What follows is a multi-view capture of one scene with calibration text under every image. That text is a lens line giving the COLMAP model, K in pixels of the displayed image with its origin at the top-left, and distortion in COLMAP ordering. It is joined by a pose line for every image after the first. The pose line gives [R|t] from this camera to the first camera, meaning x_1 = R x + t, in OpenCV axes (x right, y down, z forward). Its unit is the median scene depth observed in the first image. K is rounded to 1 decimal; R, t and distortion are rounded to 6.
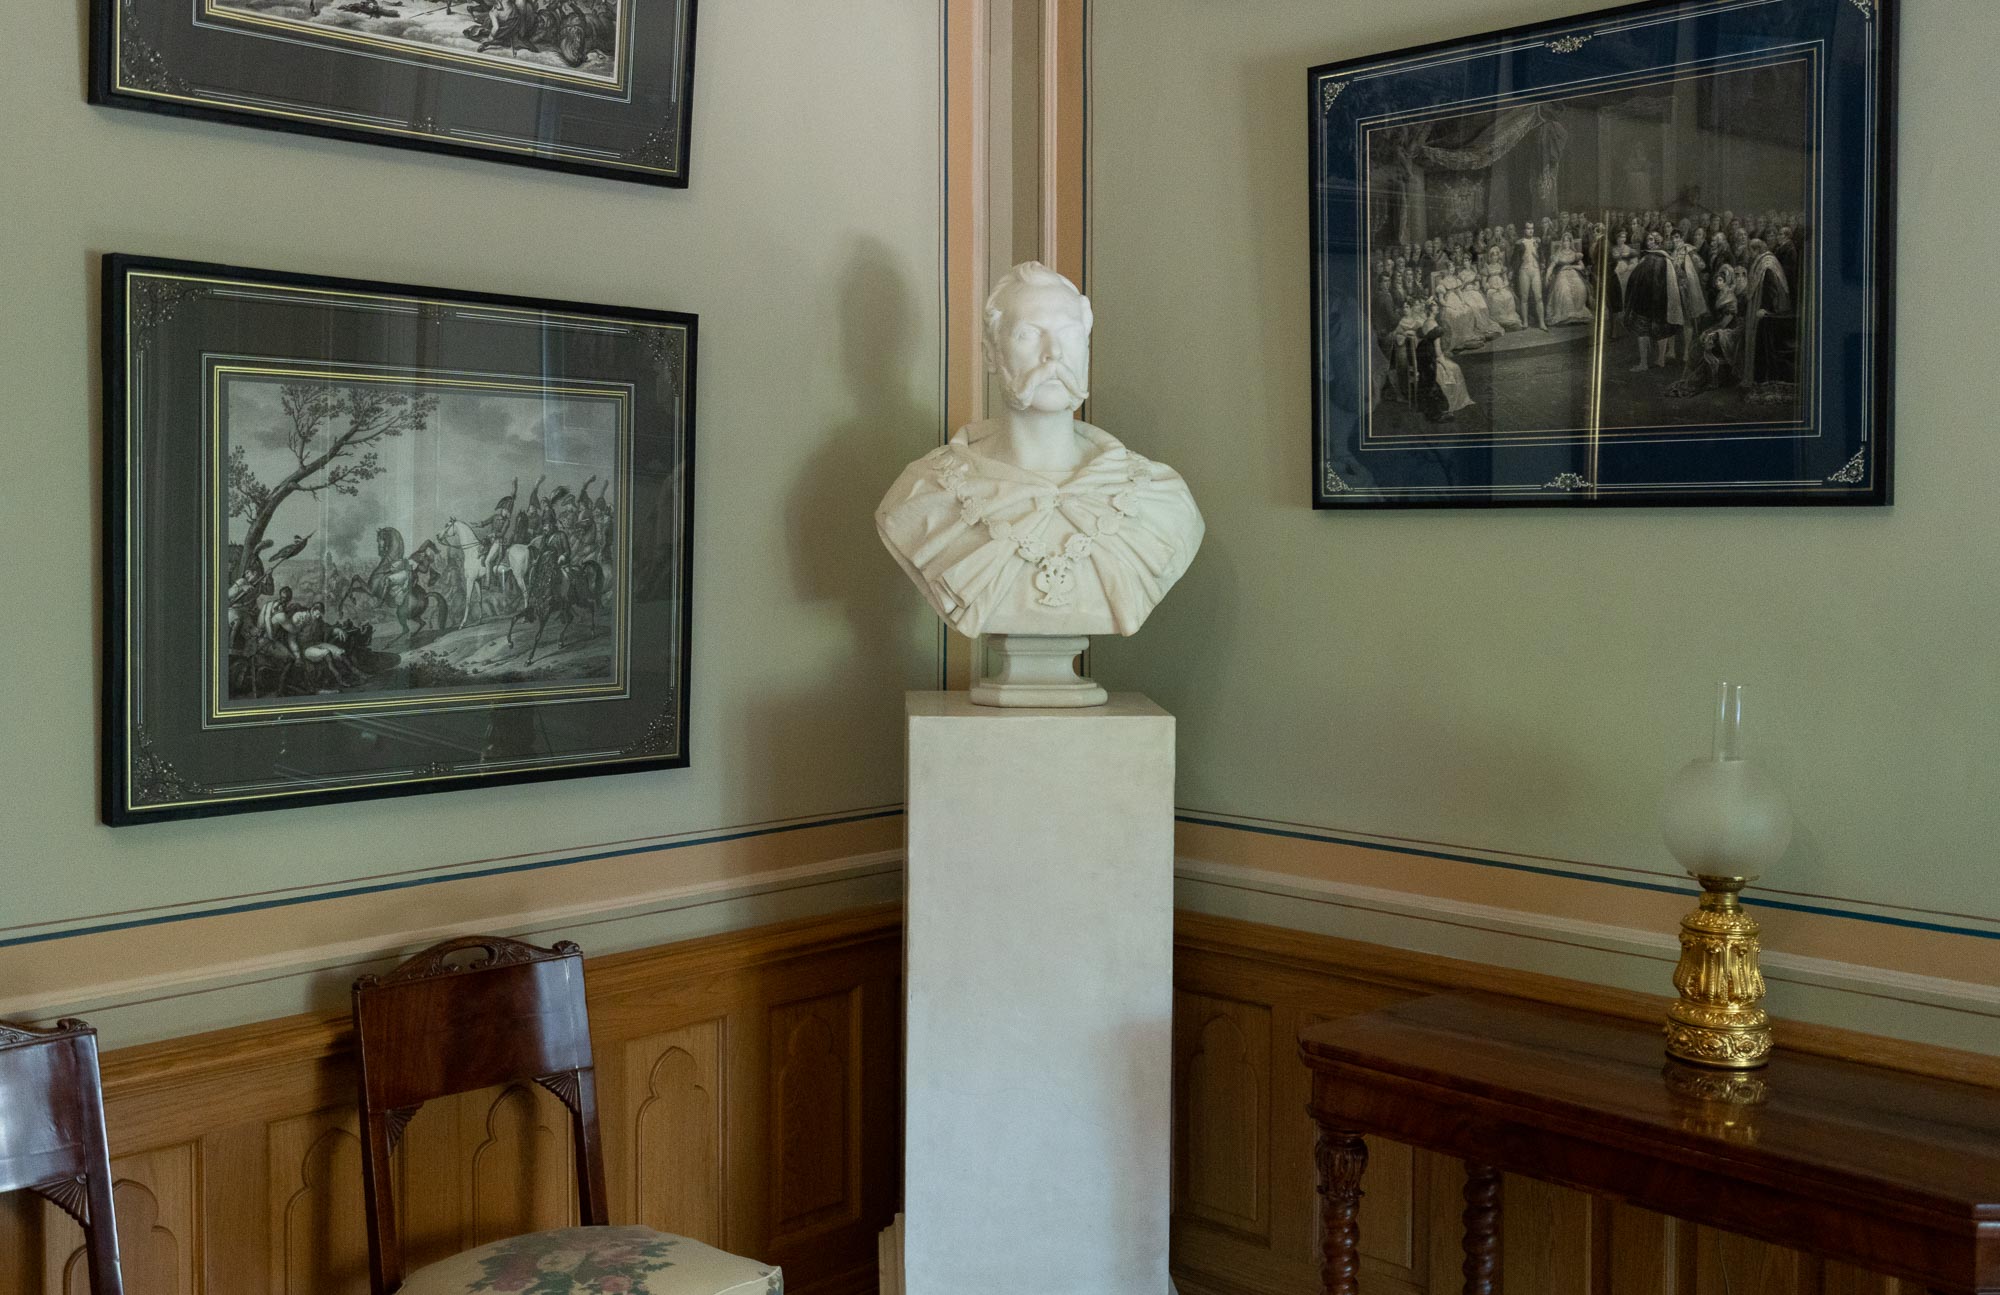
lens RADIAL K [[1965.8, 0, 1002.1], [0, 1965.8, 619.3], [0, 0, 1]] dist [0.023456, -0.006589]
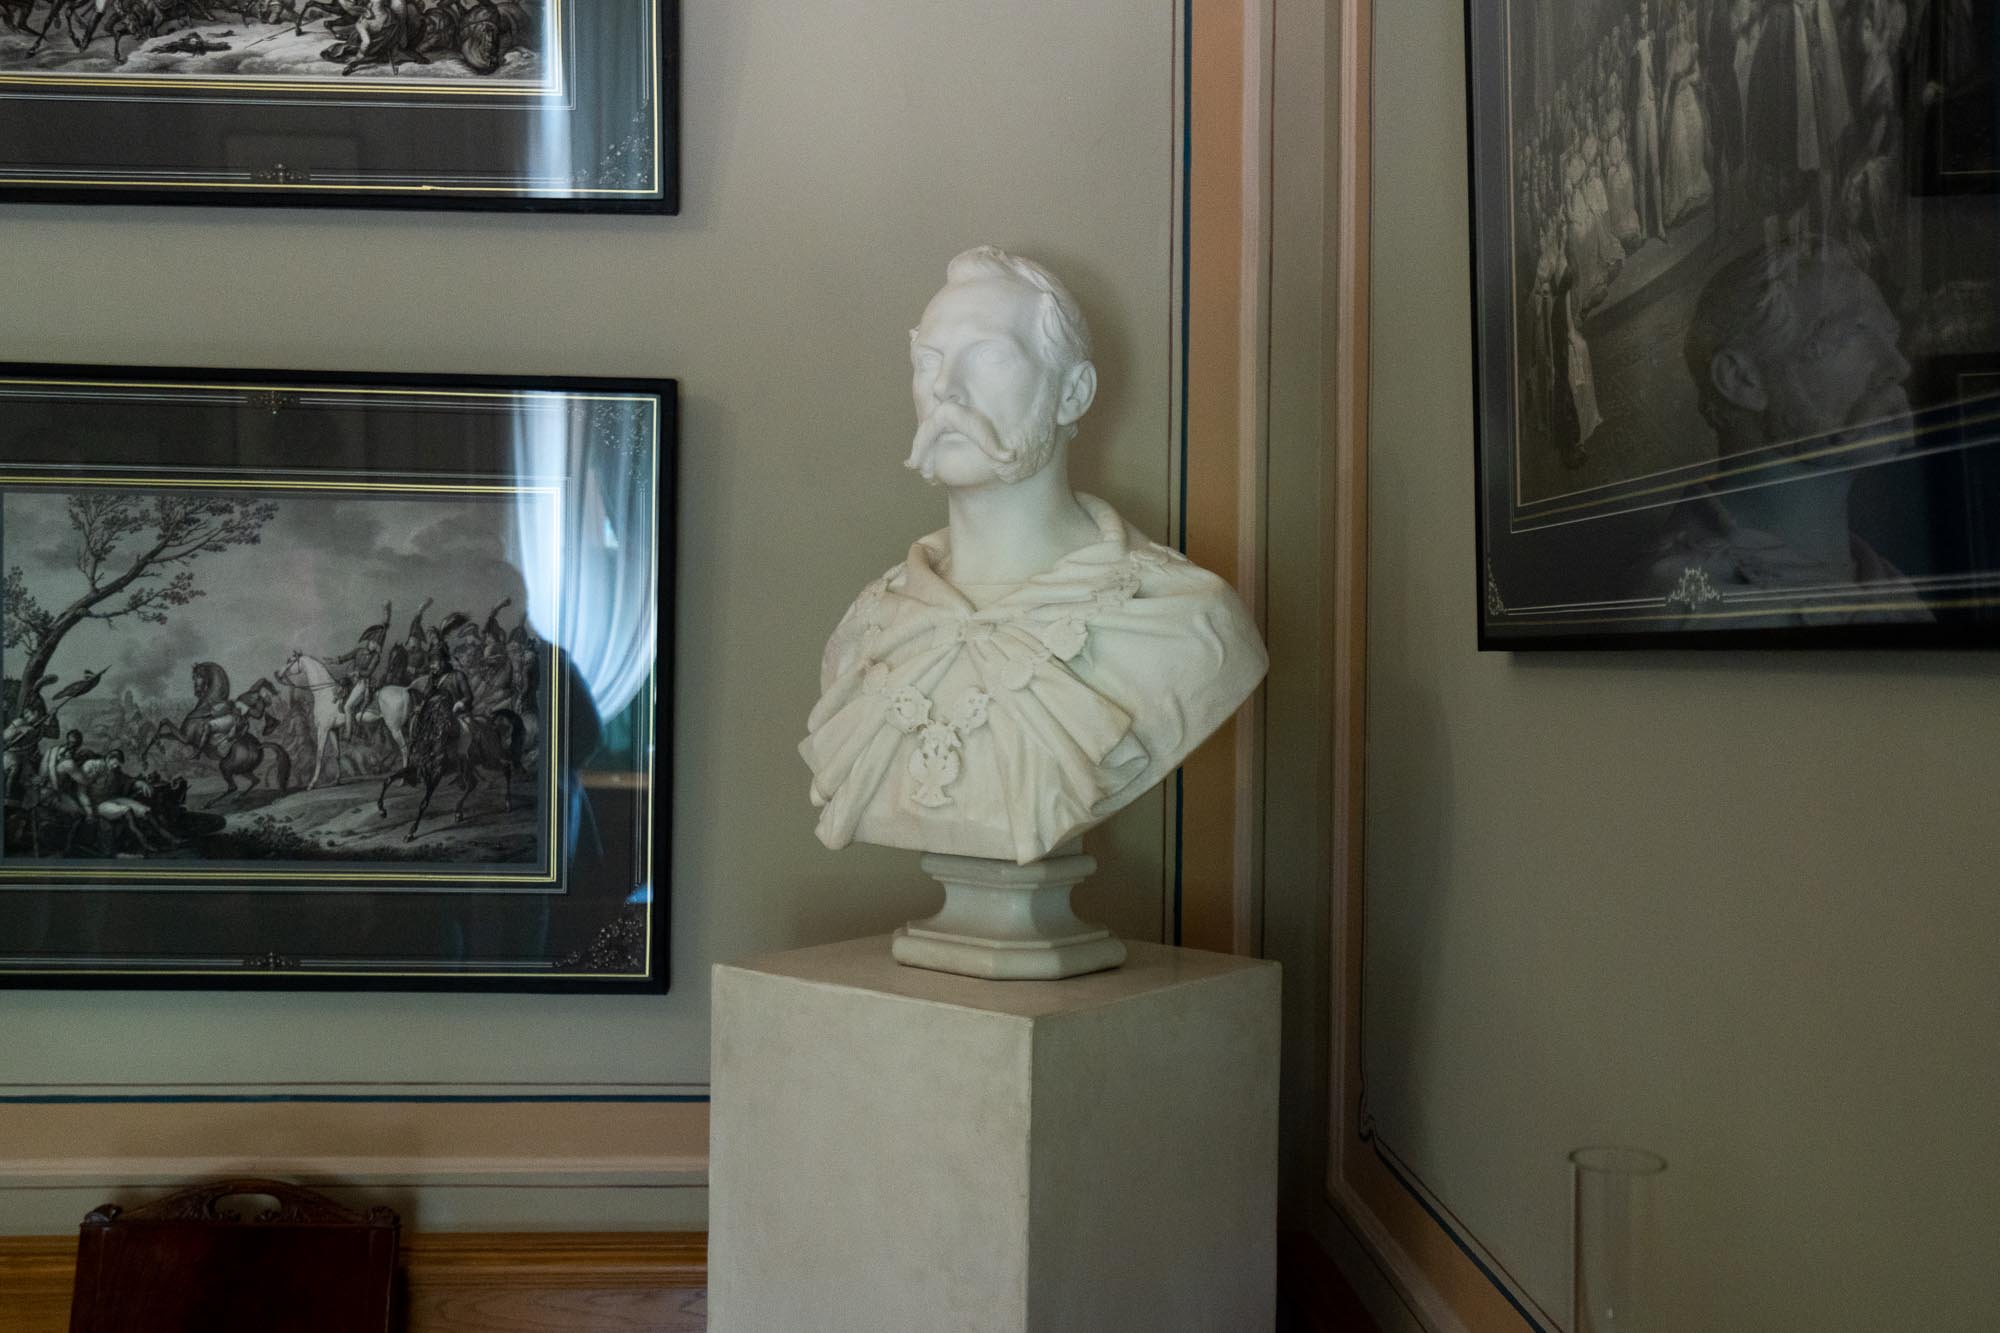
lens RADIAL K [[1946.2, 0, 1000.0], [0, 1946.2, 666.5], [0, 0, 1]] dist [-0.005178, 0.007229]
pose [[0.732732, 0.013031, -0.680393, 0.473848], [-0.044976, 0.998558, -0.029311, -0.034910], [0.679029, 0.052078, 0.732261, 0.610853]]
